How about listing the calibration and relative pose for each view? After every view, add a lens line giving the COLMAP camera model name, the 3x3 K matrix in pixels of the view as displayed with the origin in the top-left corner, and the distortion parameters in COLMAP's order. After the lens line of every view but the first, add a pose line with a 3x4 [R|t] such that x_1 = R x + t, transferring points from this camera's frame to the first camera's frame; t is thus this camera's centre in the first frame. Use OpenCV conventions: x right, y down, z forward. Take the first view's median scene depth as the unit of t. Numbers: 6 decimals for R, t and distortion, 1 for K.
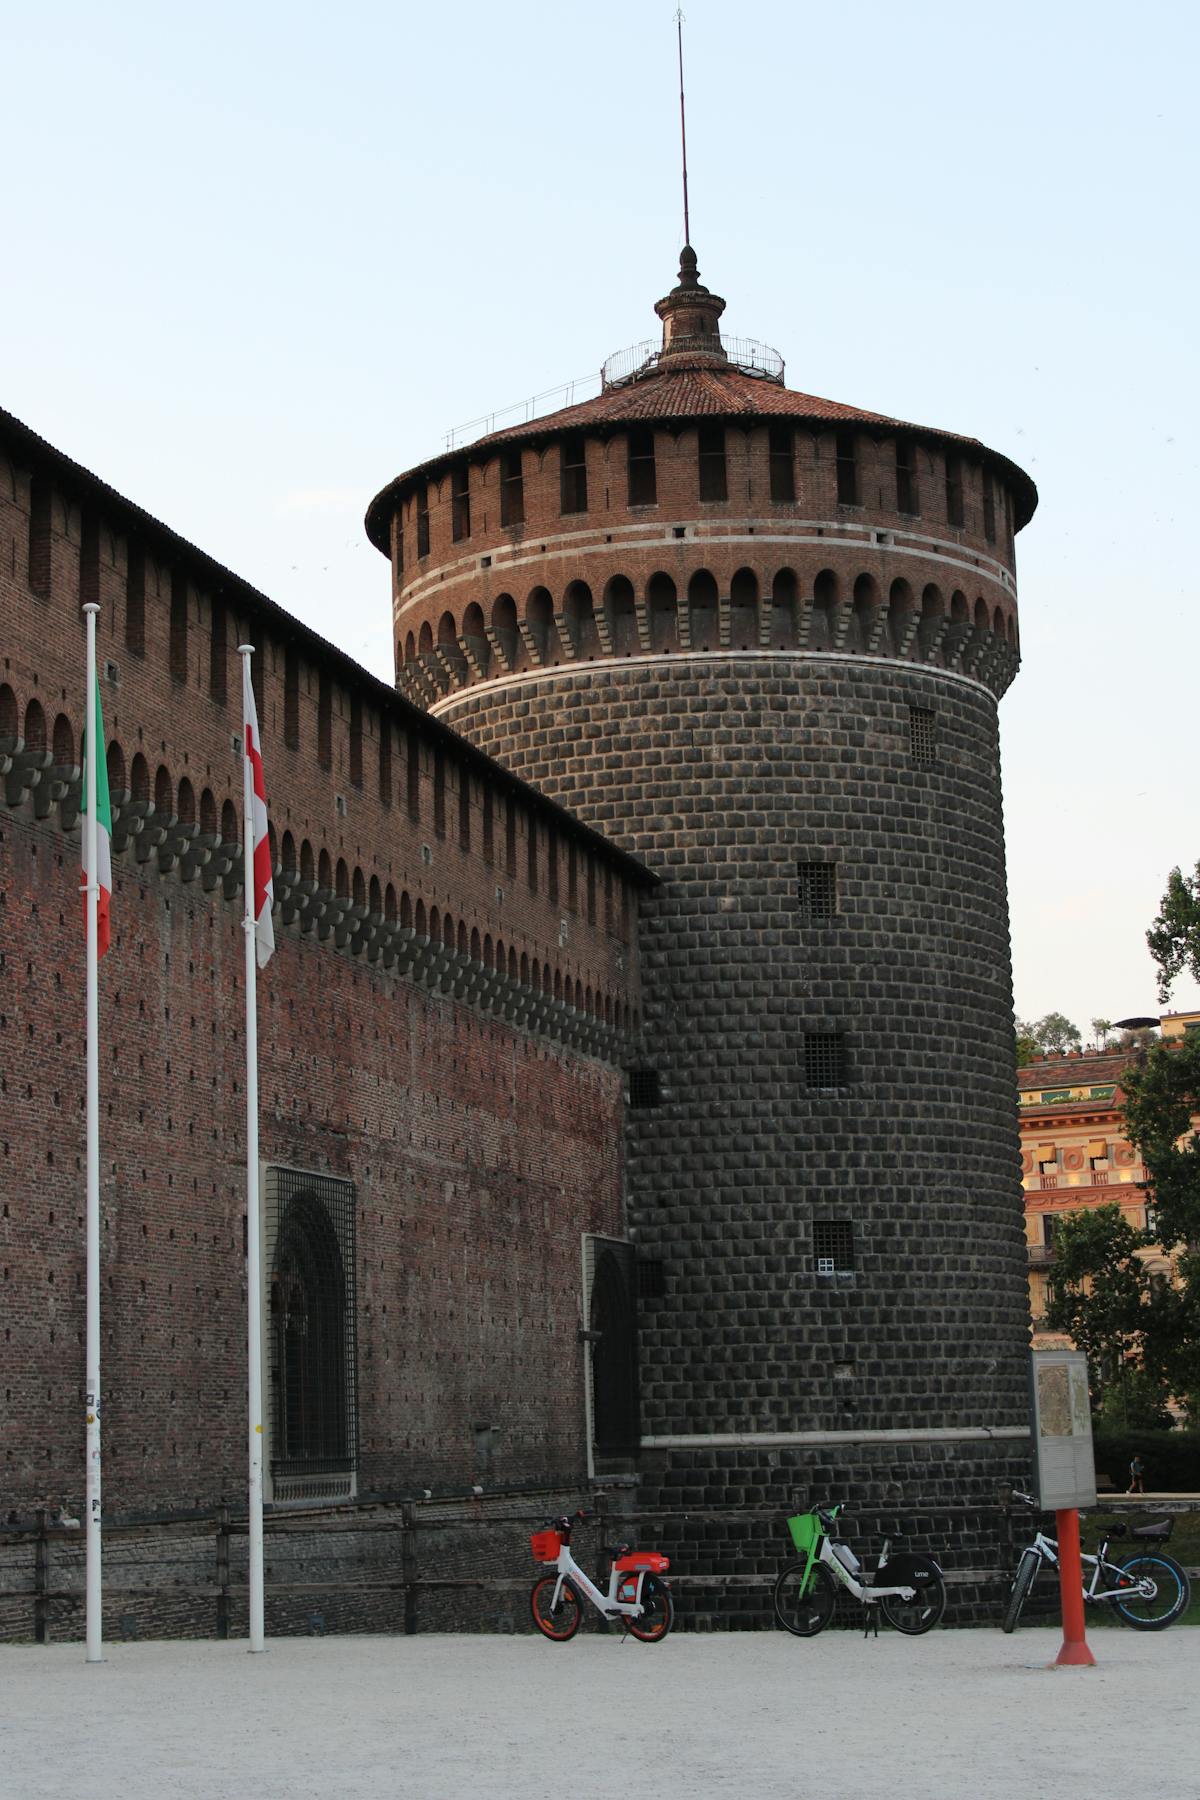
lens RADIAL K [[3094.0, 0, 600.0], [0, 3094.0, 900.0], [0, 0, 1]] dist [-0.038899, 0.010872]
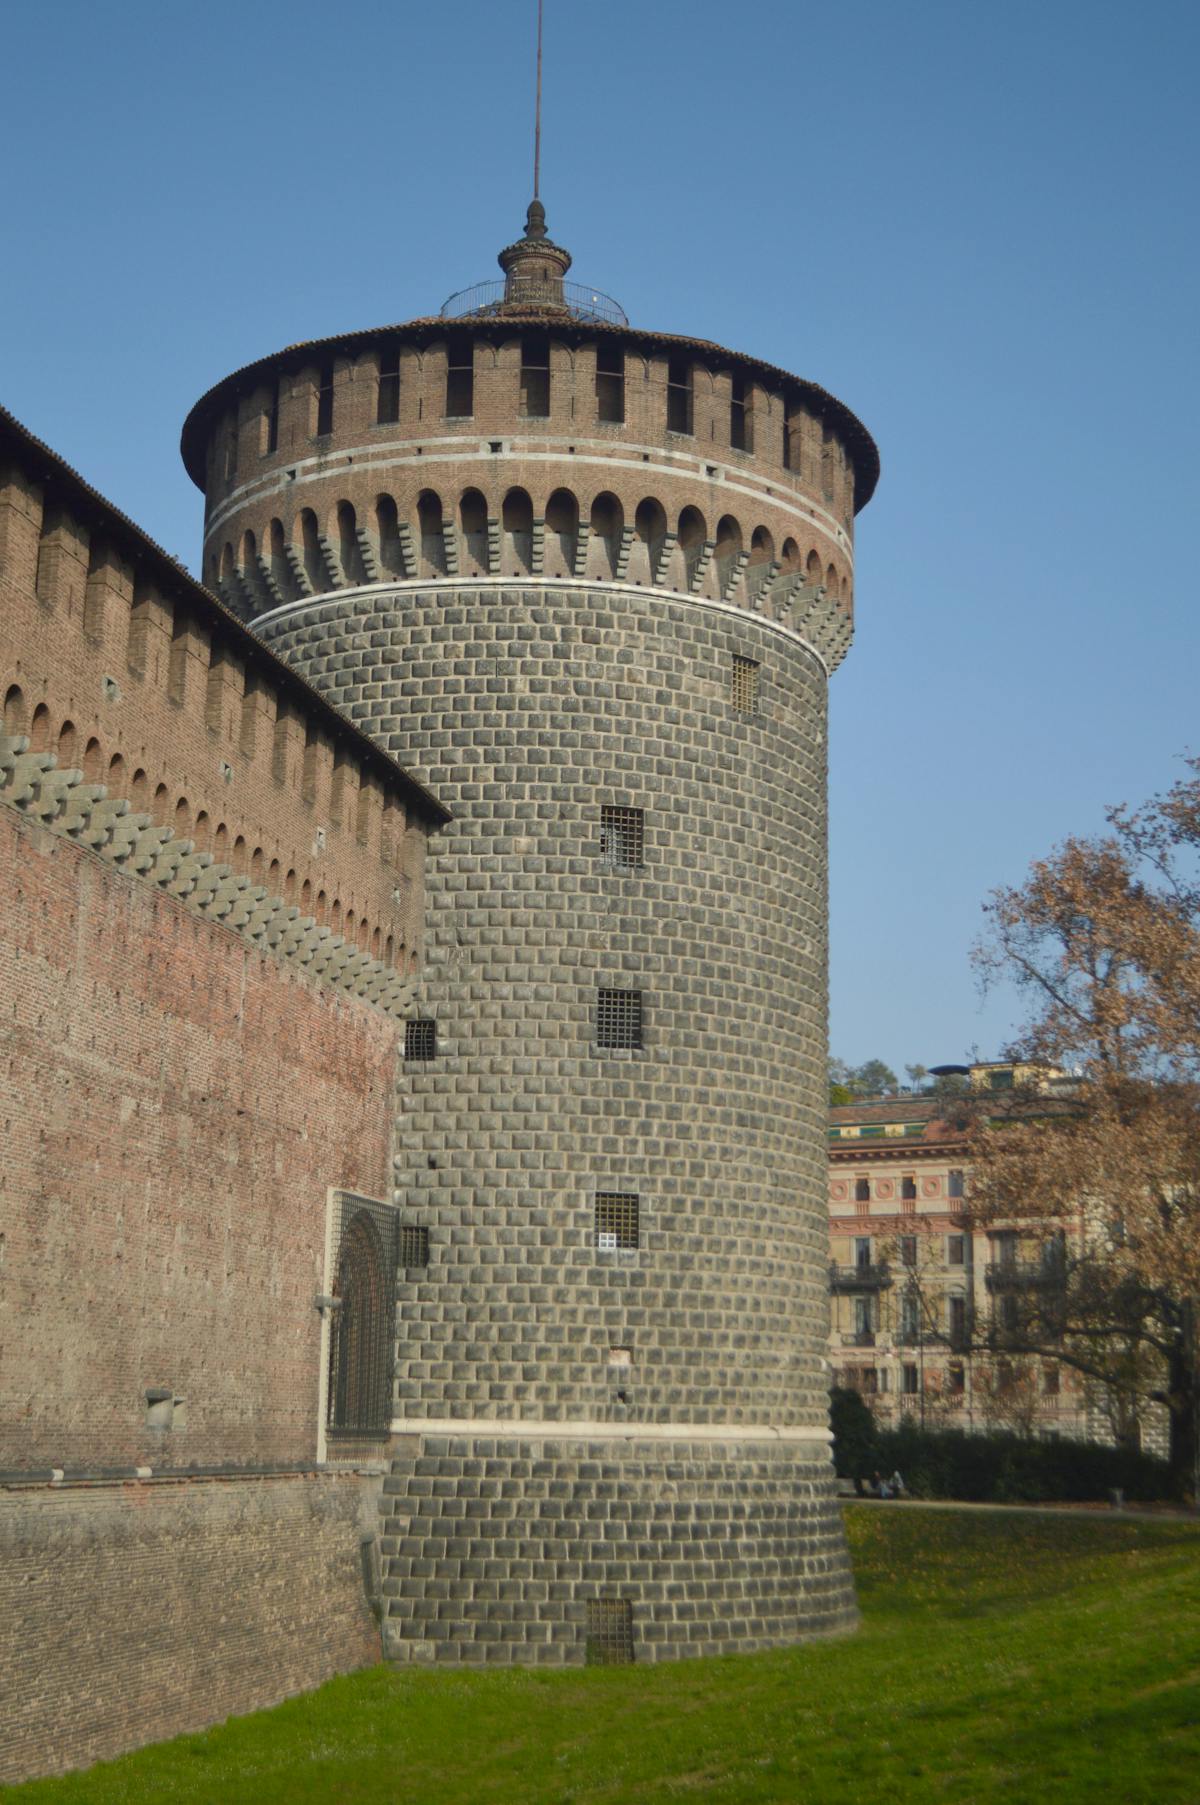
lens RADIAL K [[2674.2, 0, 633.1], [0, 2674.2, 902.1], [0, 0, 1]] dist [-0.044986, -0.015335]
pose [[0.997268, 0.052216, 0.052249, 0.033112], [-0.051014, 0.998408, -0.024069, 0.035748], [-0.053422, 0.021338, 0.998344, 0.202363]]
